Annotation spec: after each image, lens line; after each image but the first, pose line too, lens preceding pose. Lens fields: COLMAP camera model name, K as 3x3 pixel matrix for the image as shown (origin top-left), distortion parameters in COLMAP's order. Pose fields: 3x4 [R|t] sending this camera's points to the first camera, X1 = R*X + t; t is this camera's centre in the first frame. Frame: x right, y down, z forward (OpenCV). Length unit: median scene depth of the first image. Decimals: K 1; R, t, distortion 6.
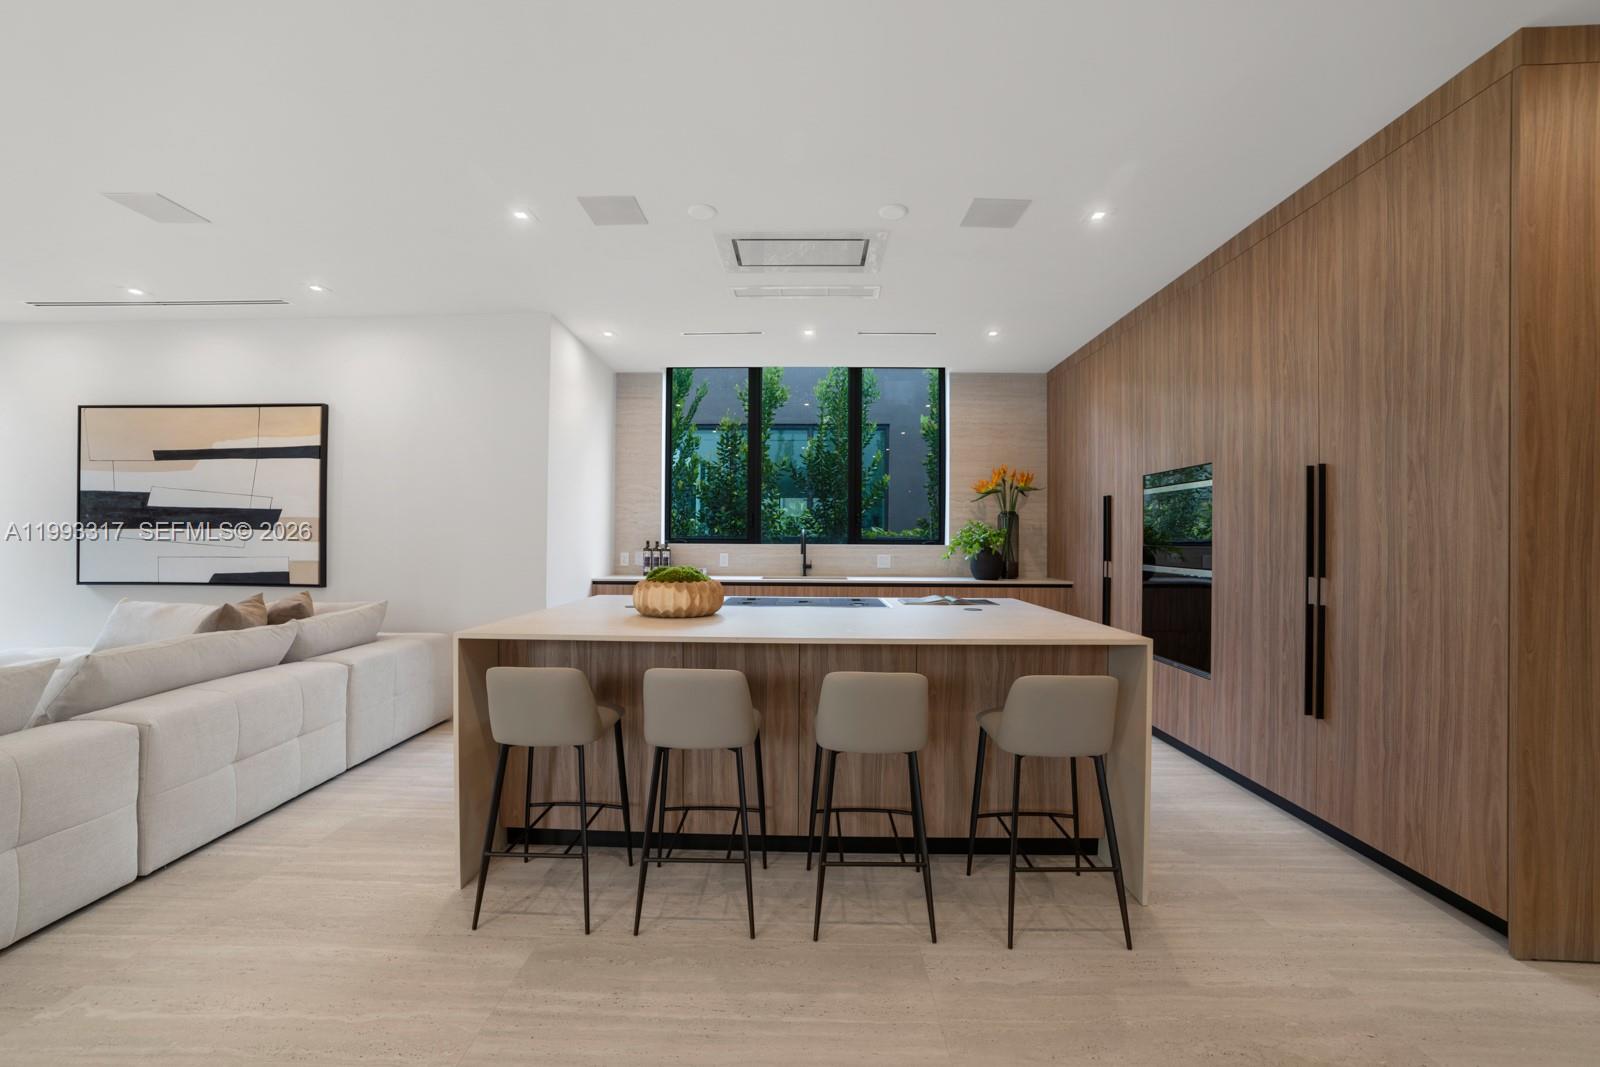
lens RADIAL K [[647.1, 0, 784.5], [0, 647.1, 538.5], [0, 0, 1]] dist [-0.051409, 0.018605]
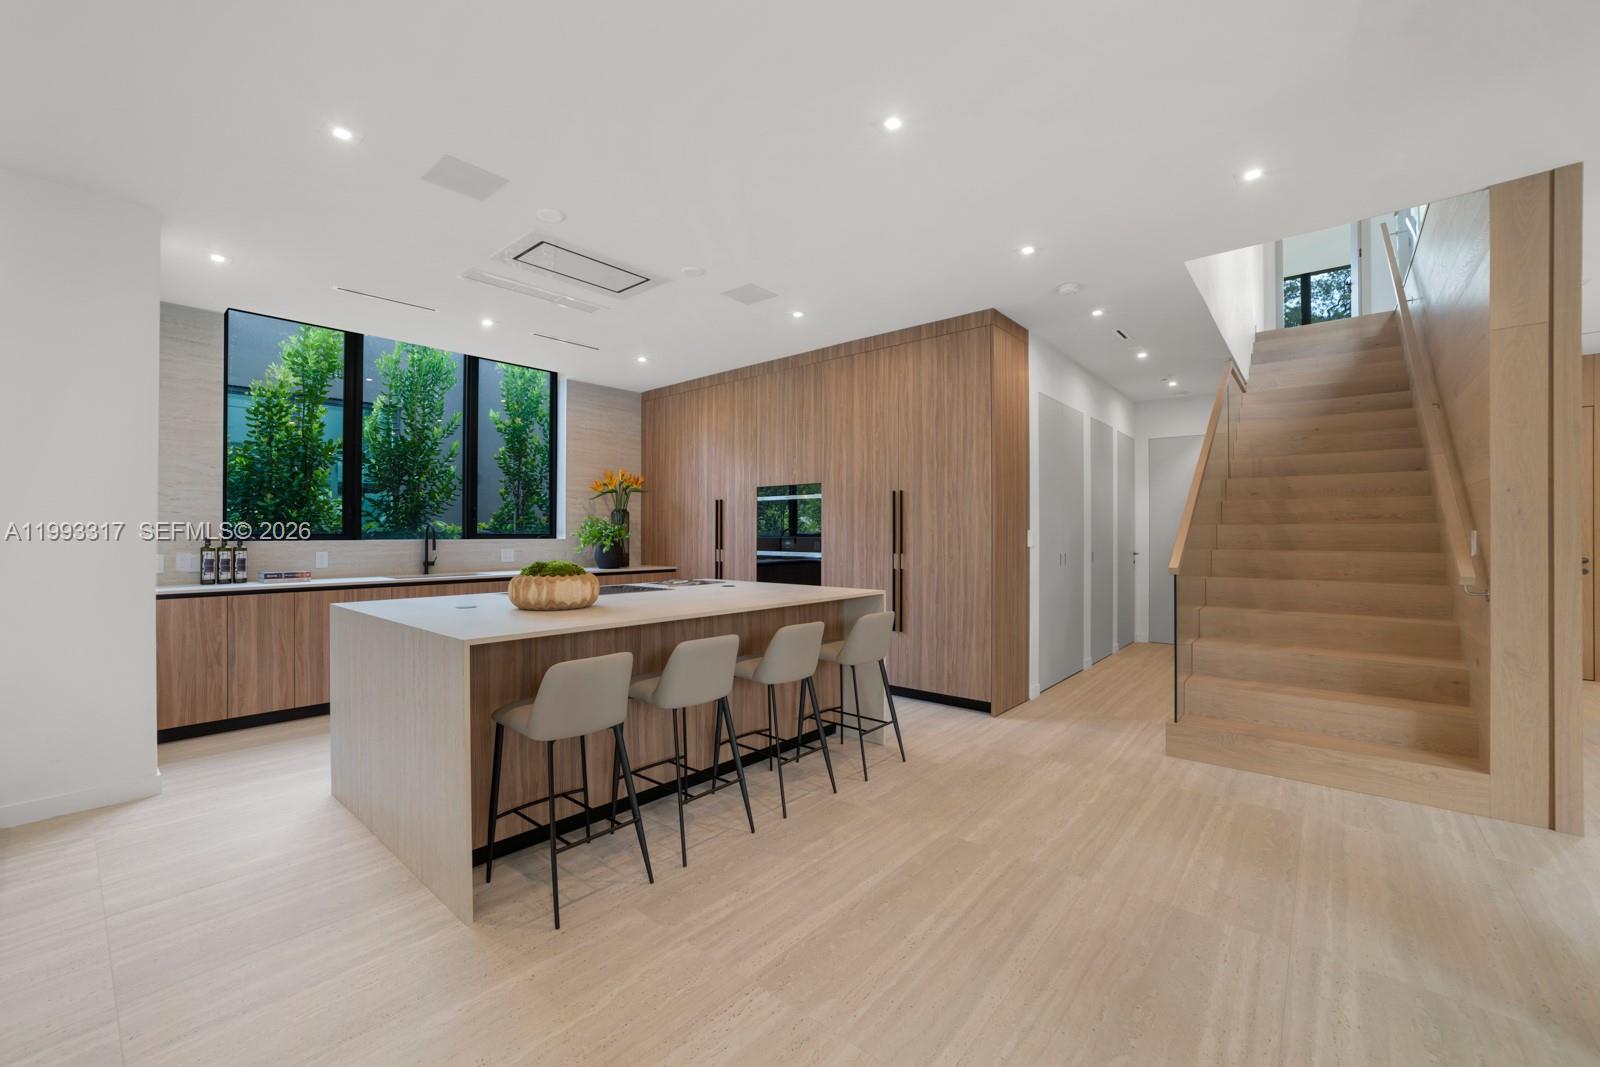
lens RADIAL K [[679.4, 0, 785.6], [0, 679.4, 532.4], [0, 0, 1]] dist [-0.002733, 0.000021]
pose [[0.612889, -0.001382, 0.790167, -0.713818], [0.002090, 0.999998, 0.000128, 0.000105], [-0.790166, 0.001573, 0.612891, 0.051767]]
